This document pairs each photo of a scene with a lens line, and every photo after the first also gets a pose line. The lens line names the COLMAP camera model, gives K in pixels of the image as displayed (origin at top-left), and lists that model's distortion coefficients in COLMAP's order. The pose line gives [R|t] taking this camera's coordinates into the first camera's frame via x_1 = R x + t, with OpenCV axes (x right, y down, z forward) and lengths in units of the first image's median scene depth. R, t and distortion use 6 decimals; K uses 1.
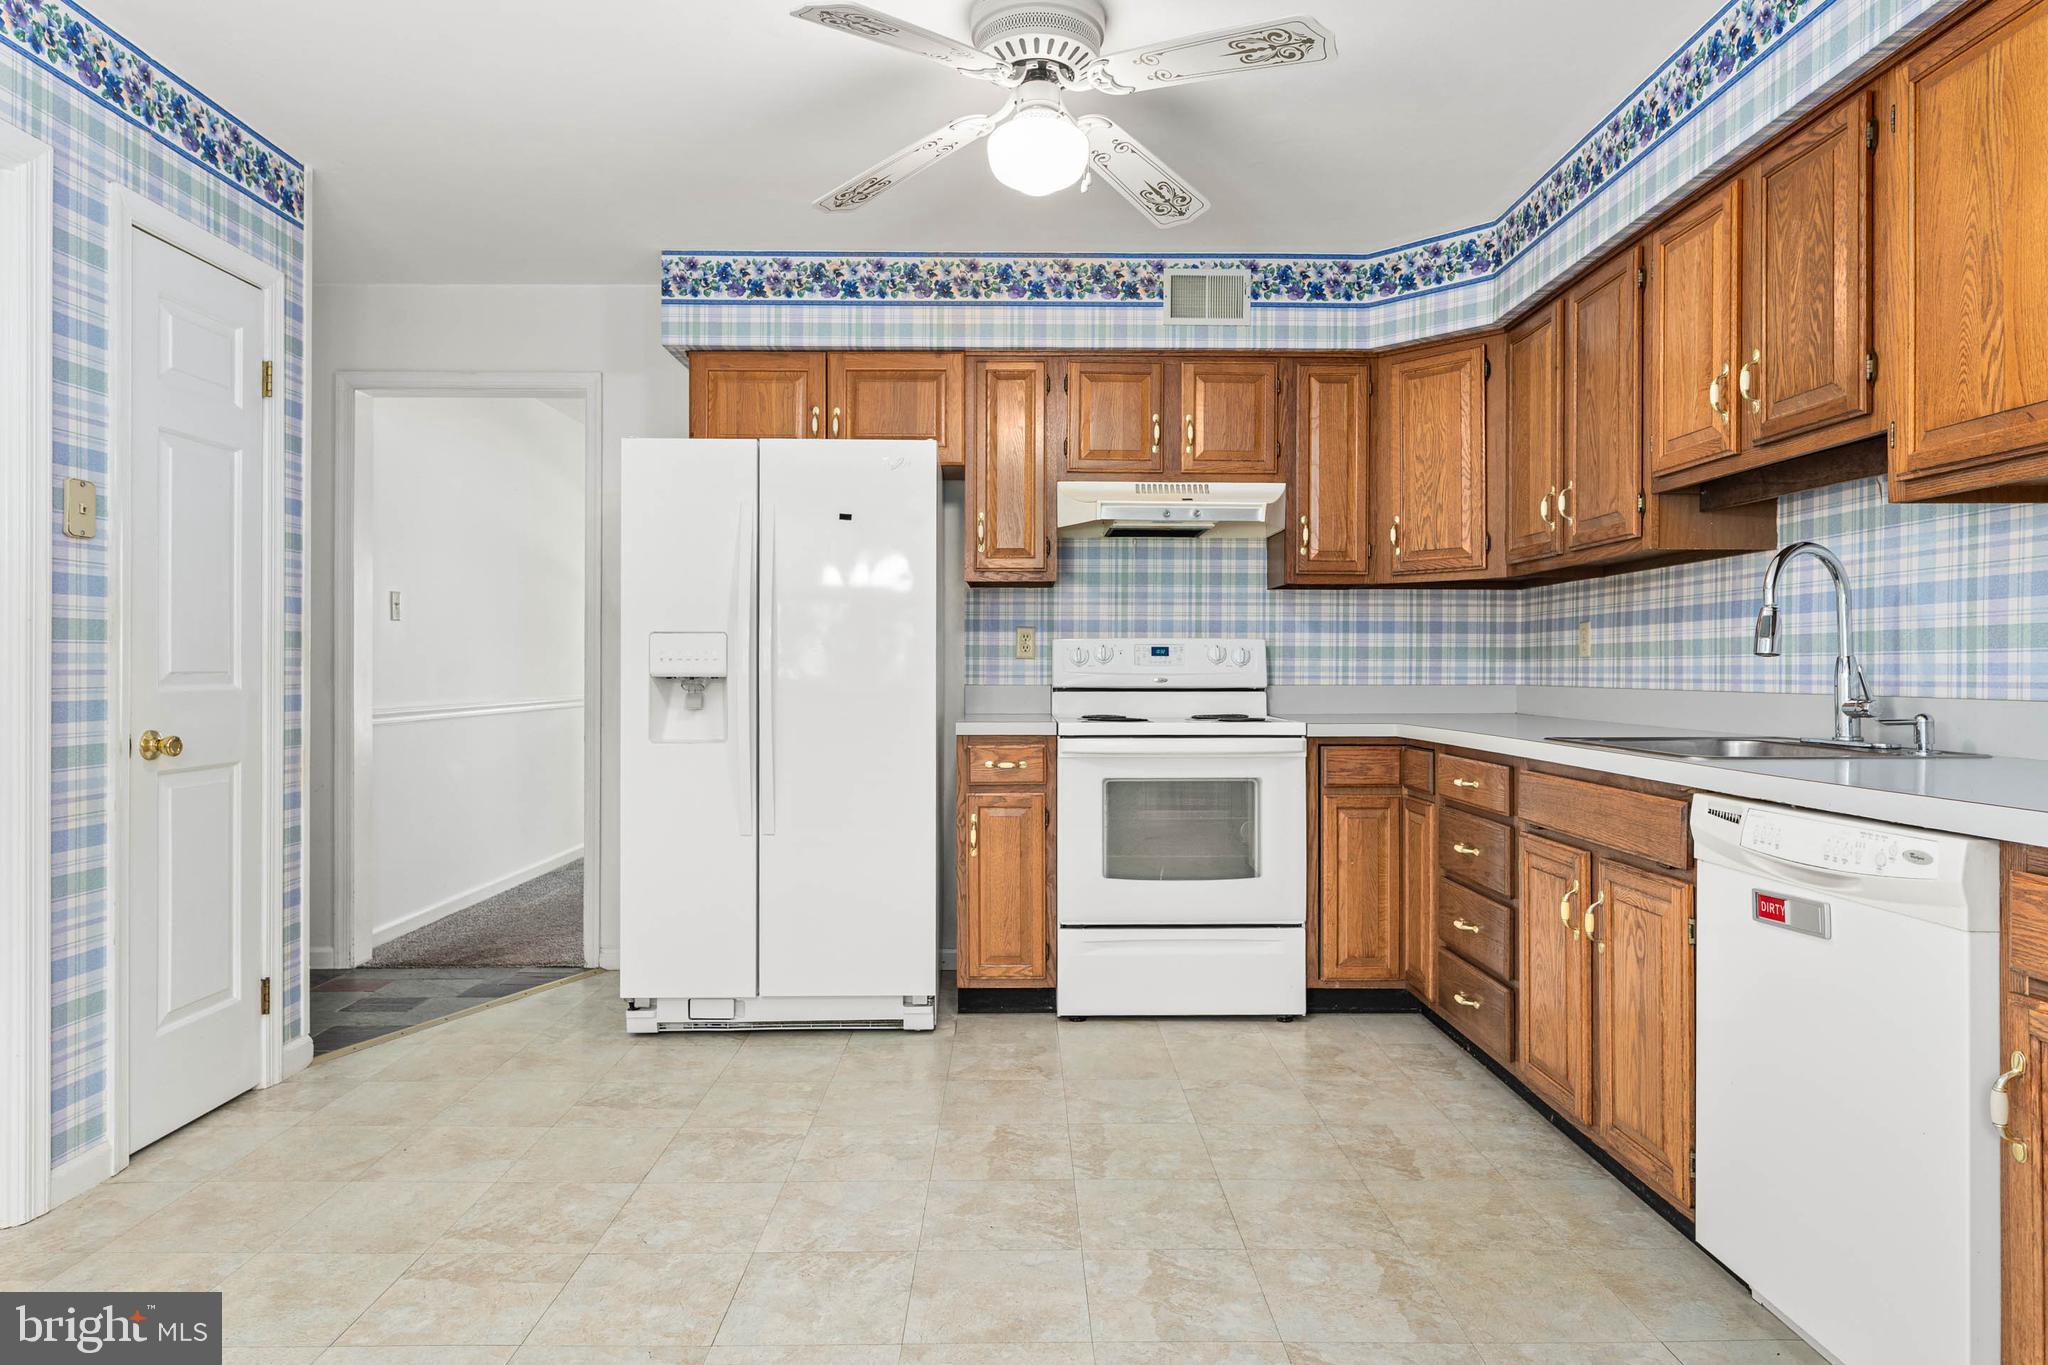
lens RADIAL K [[1197.7, 0, 1030.7], [0, 1197.7, 673.6], [0, 0, 1]] dist [0.005146, 0.000600]
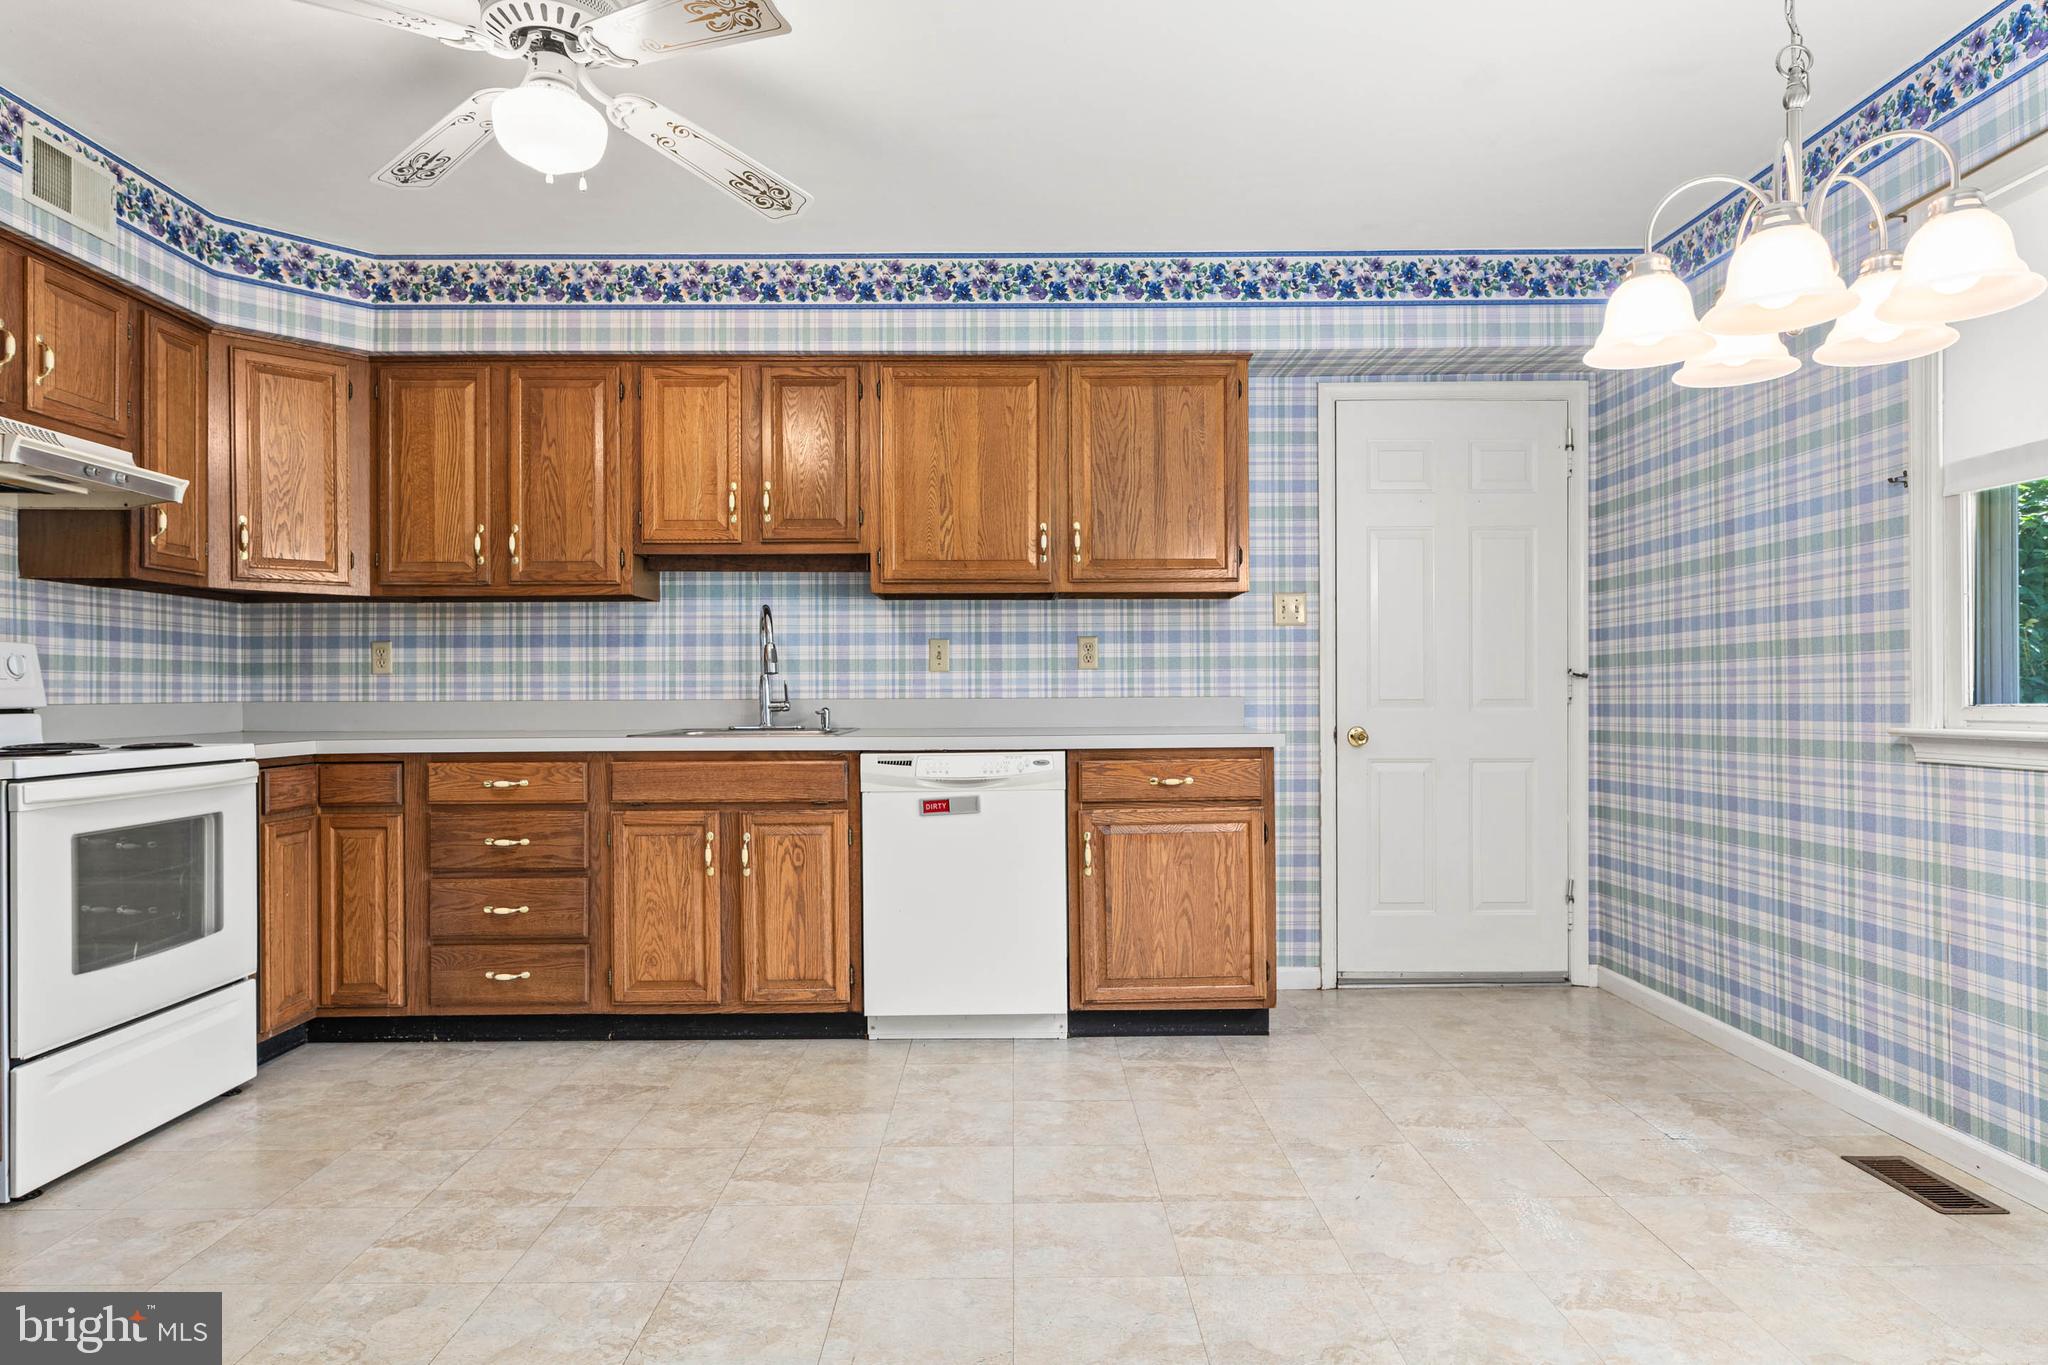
lens RADIAL K [[1197.7, 0, 1017.6], [0, 1197.7, 691.0], [0, 0, 1]] dist [0.005146, 0.000600]
pose [[-0.000249, -0.000350, 1.000000, -0.681924], [0.008582, 0.999963, 0.000352, 0.006852], [-0.999963, 0.008582, -0.000246, 0.463021]]
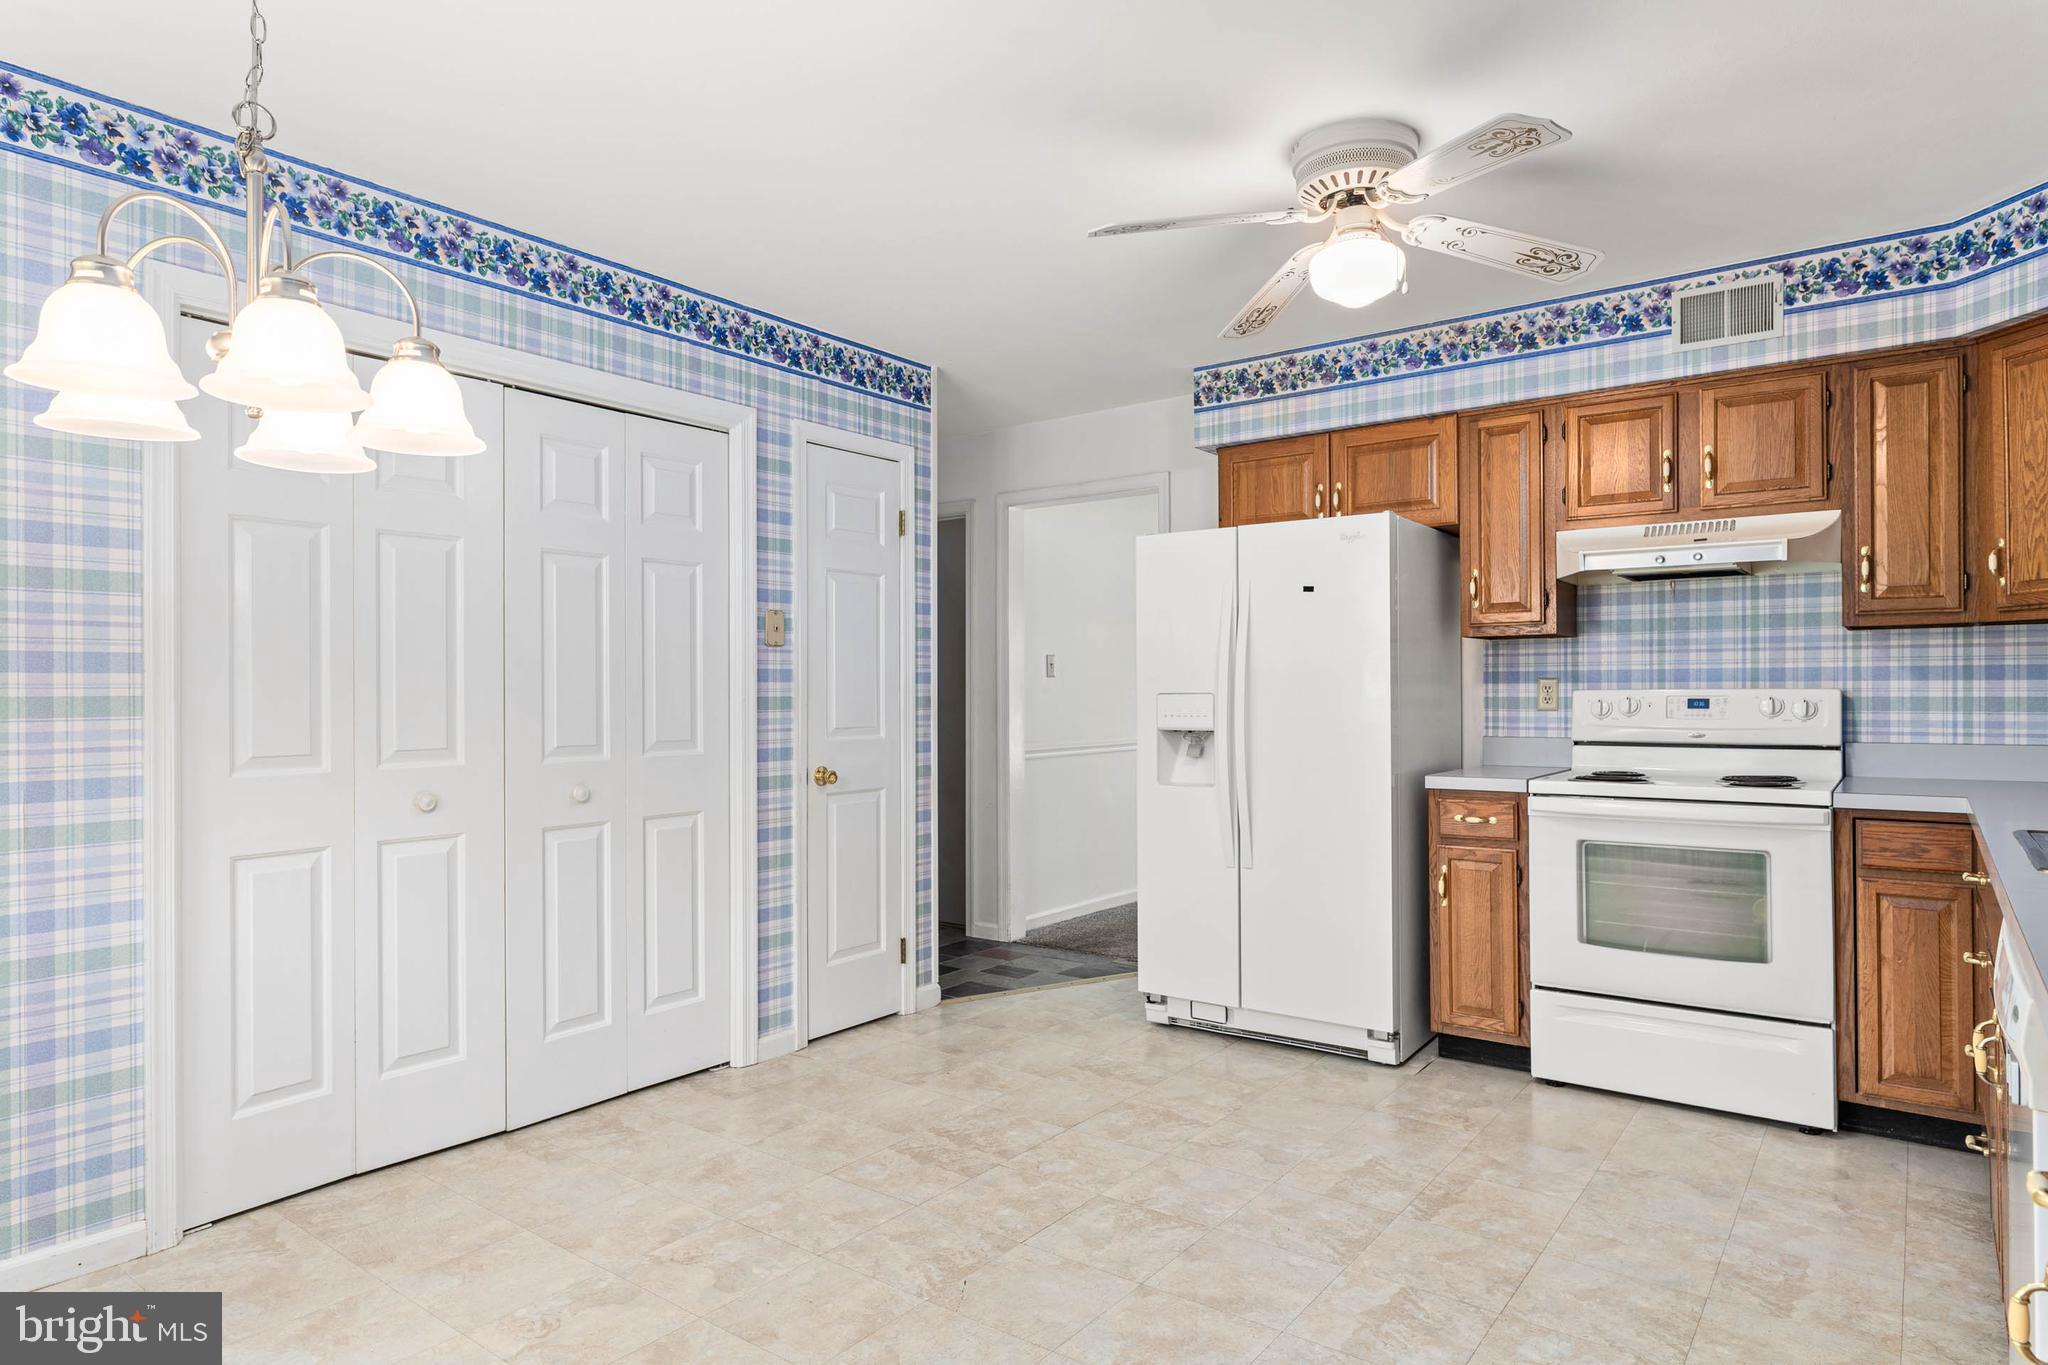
lens RADIAL K [[1197.7, 0, 1039.7], [0, 1197.7, 684.8], [0, 0, 1]] dist [0.005146, 0.000600]
pose [[0.793465, -0.008893, -0.608551, 0.320052], [0.003735, 0.999946, -0.009742, -0.031022], [0.608605, 0.005457, 0.793455, -0.035814]]
